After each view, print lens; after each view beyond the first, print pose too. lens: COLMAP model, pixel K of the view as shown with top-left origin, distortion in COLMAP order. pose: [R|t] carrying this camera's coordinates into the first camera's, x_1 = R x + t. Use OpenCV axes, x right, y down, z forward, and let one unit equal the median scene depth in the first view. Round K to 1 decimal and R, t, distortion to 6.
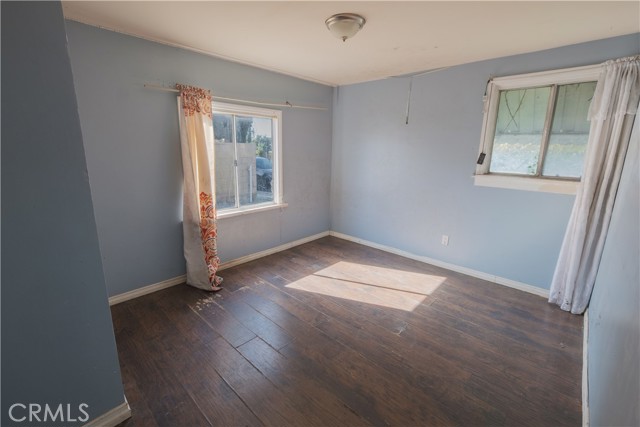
lens RADIAL K [[278.7, 0, 318.3], [0, 278.7, 208.0], [0, 0, 1]] dist [-0.001807, -0.000174]
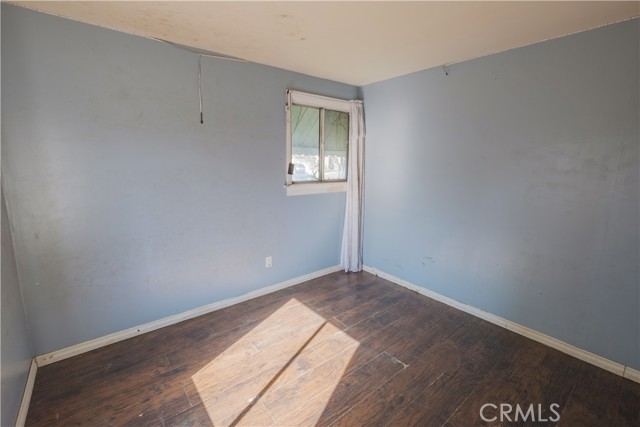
lens RADIAL K [[278.7, 0, 318.3], [0, 278.7, 208.0], [0, 0, 1]] dist [-0.001807, -0.000174]
pose [[0.151617, -0.187347, 0.970522, -0.441920], [0.202268, 0.966976, 0.155064, -0.197077], [-0.967523, 0.172795, 0.184504, 0.829677]]
